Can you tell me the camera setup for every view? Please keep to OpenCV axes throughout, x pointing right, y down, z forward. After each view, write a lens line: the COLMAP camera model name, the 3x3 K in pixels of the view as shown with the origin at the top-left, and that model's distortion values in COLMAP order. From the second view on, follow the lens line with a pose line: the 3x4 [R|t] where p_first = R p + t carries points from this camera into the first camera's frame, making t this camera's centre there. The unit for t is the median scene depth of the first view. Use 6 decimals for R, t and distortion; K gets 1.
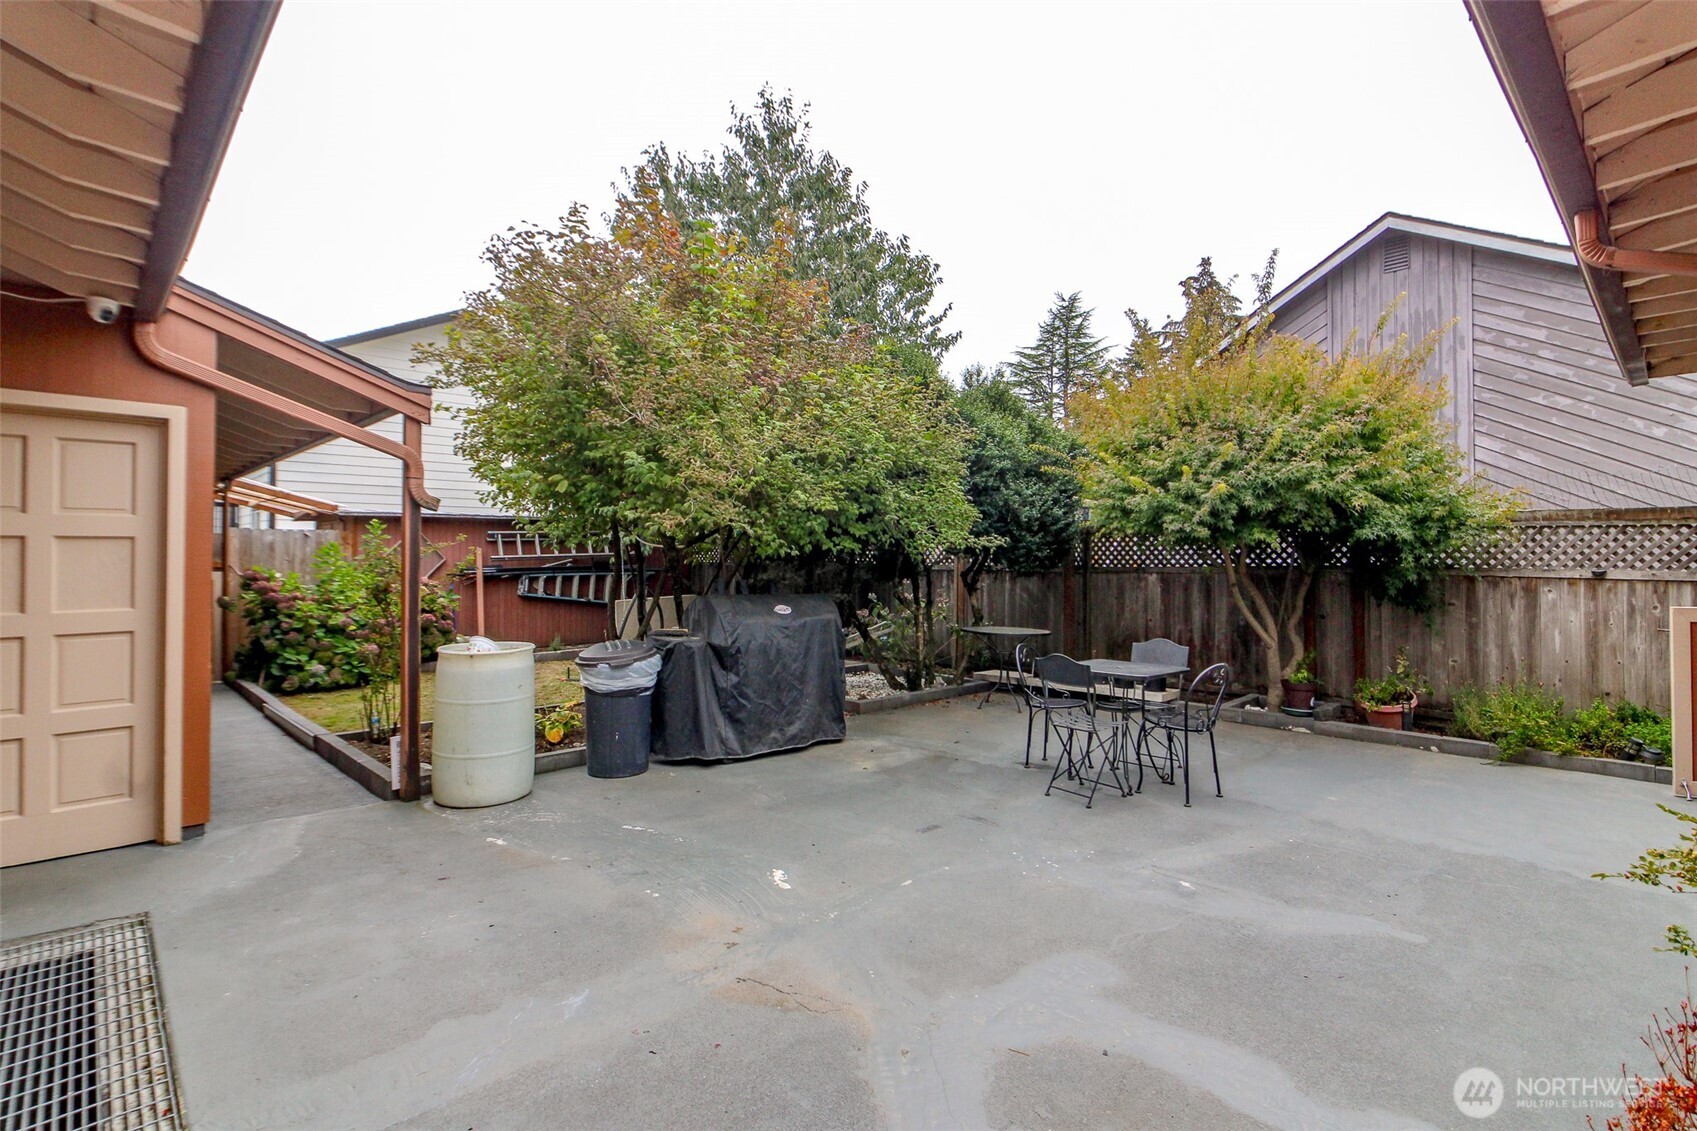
lens RADIAL K [[781.9, 0, 845.8], [0, 781.9, 557.6], [0, 0, 1]] dist [0.010441, 0.000004]
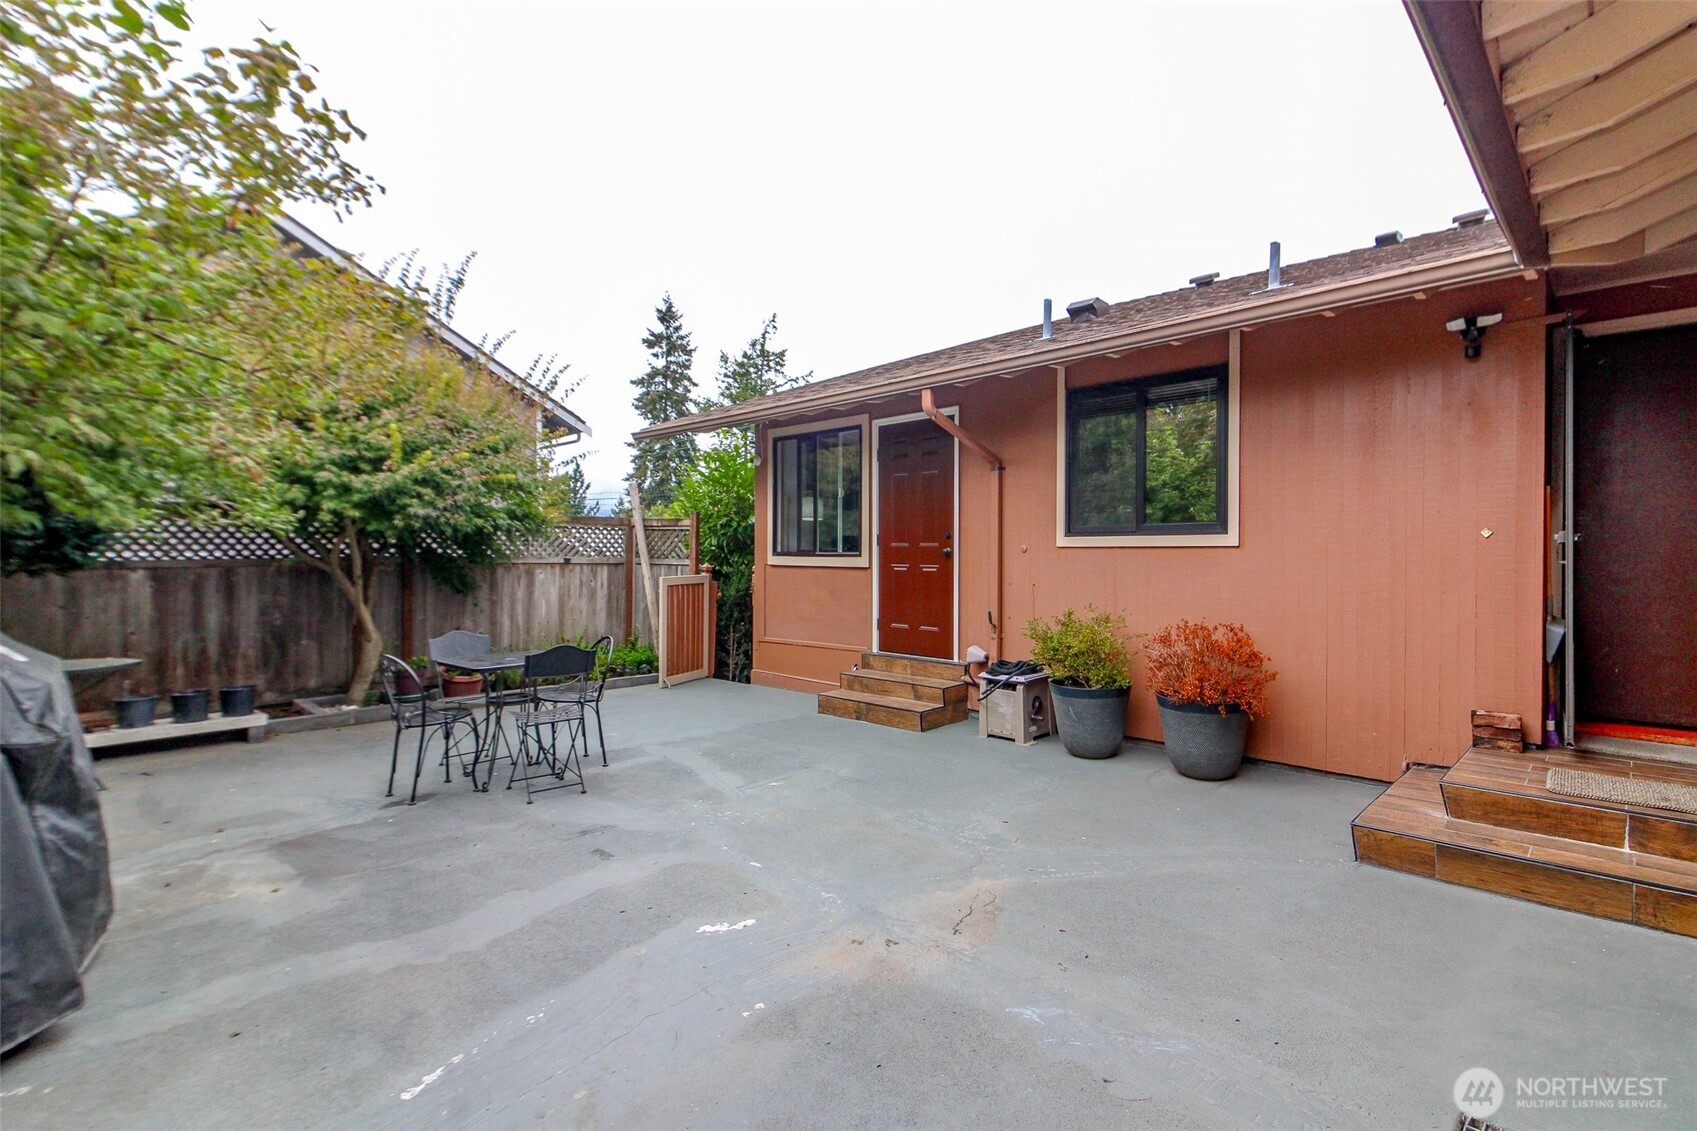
lens RADIAL K [[781.9, 0, 845.9], [0, 781.9, 559.1], [0, 0, 1]] dist [0.010441, 0.000004]
pose [[-0.011548, -0.007363, 0.999906, -0.641162], [0.003465, 0.999967, 0.007403, 0.013190], [-0.999927, 0.003550, -0.011522, 0.625177]]
